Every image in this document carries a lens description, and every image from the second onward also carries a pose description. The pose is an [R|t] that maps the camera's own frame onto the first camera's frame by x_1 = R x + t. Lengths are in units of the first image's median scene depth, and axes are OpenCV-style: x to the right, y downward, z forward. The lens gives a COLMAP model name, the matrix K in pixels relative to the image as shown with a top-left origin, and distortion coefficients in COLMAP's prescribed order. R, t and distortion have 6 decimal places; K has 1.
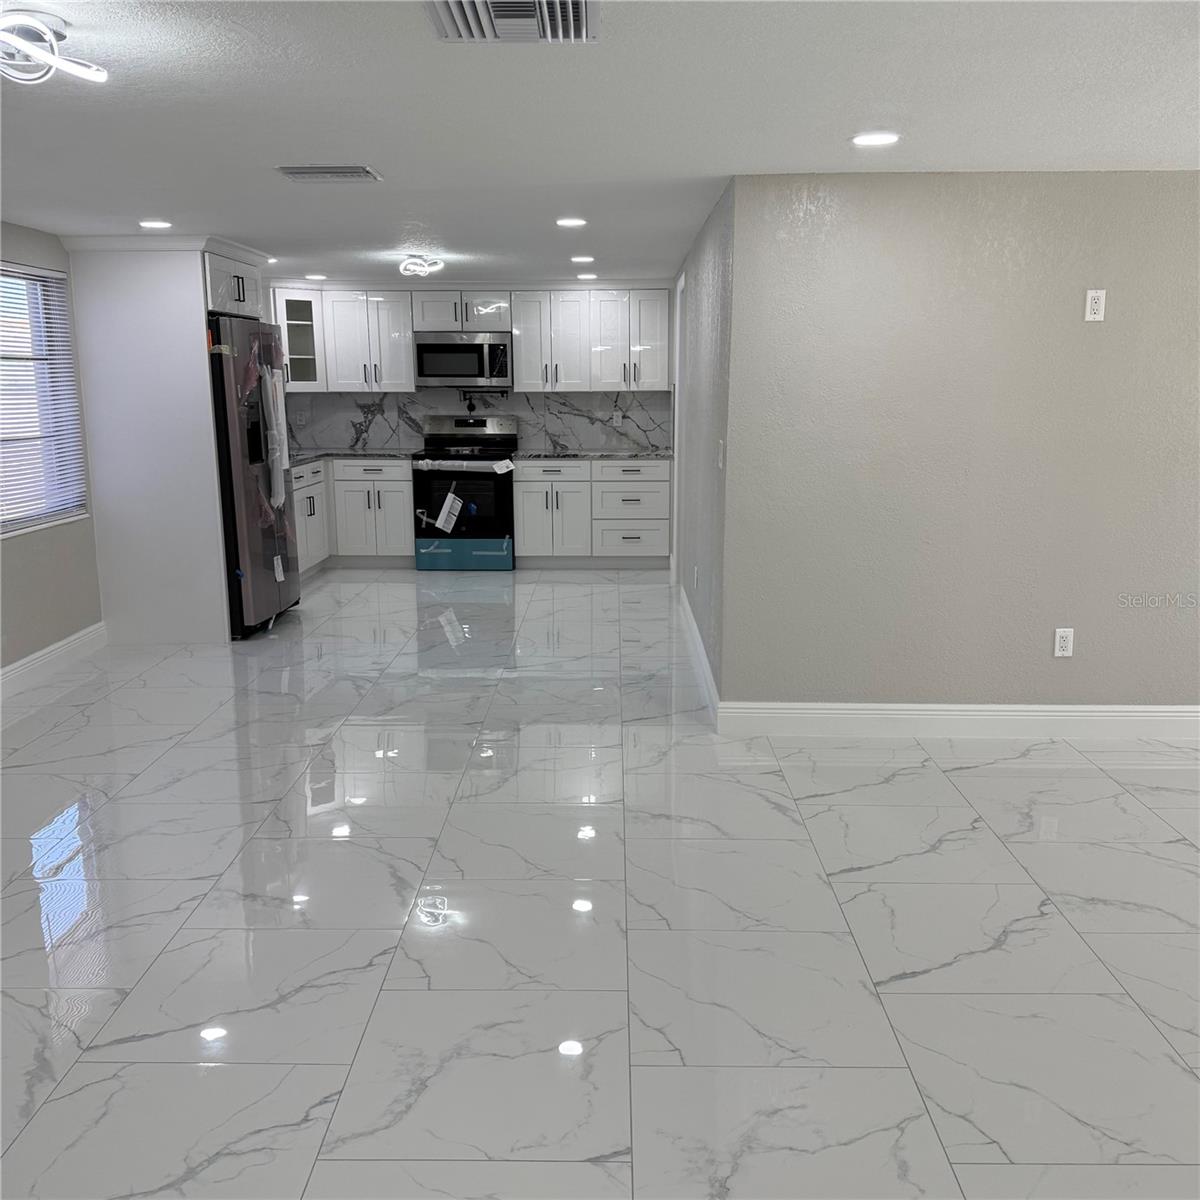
lens RADIAL K [[1069.6, 0, 619.7], [0, 1069.6, 599.3], [0, 0, 1]] dist [0.141357, -0.259152]
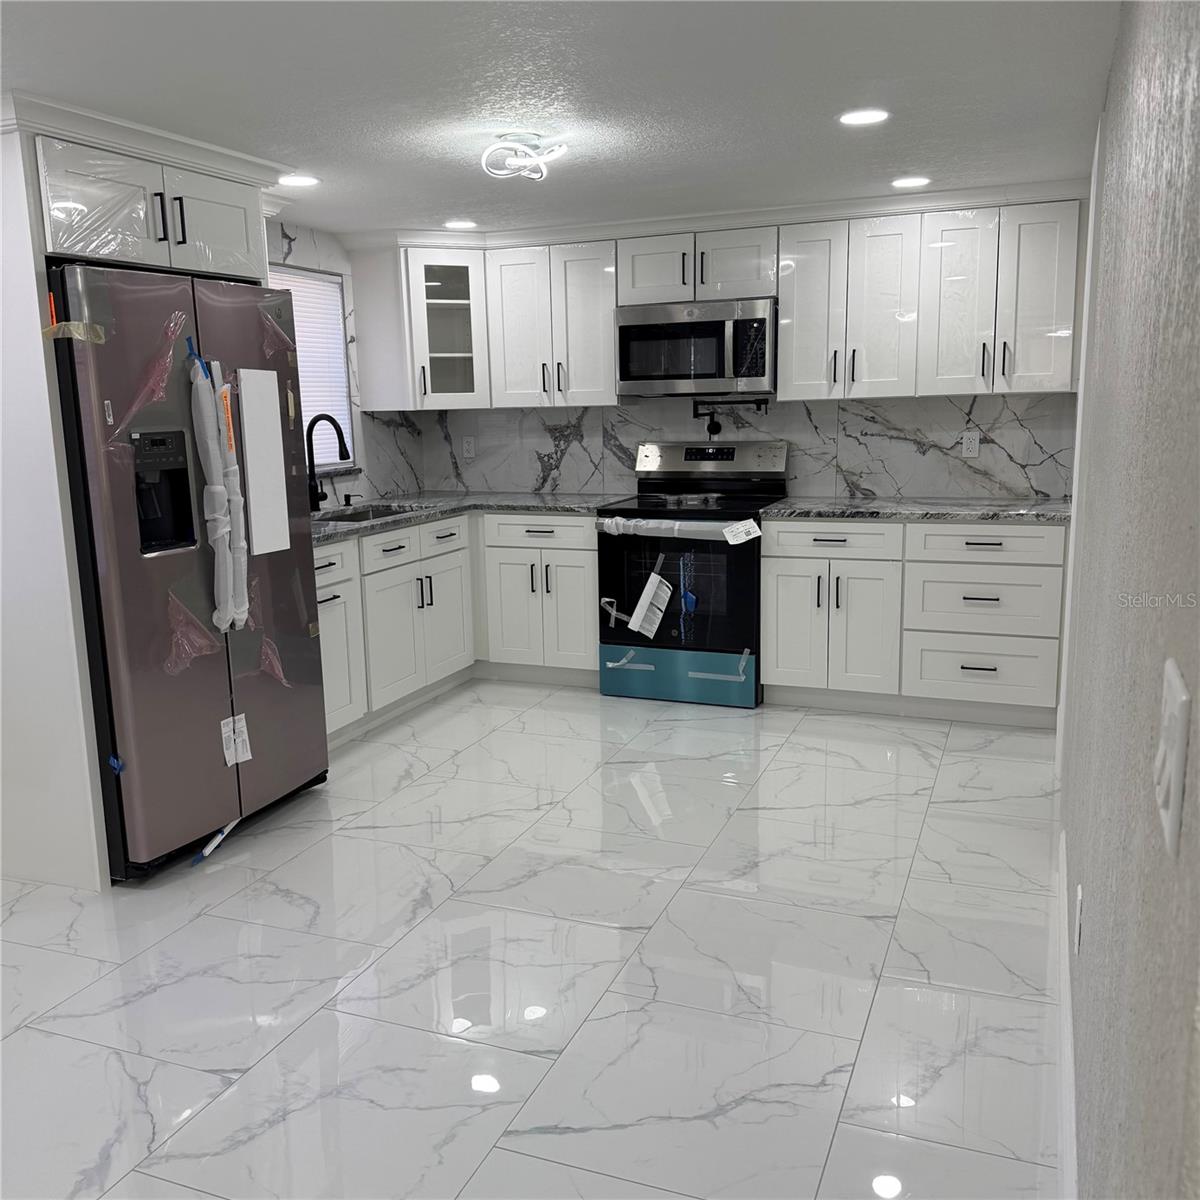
lens RADIAL K [[1132.7, 0, 583.0], [0, 1132.7, 597.9], [0, 0, 1]] dist [0.140033, -0.176197]
pose [[0.926977, 0.049052, -0.371898, 0.039150], [-0.055842, 0.998411, -0.007502, -0.077367], [0.370940, 0.027721, 0.928243, 0.398102]]
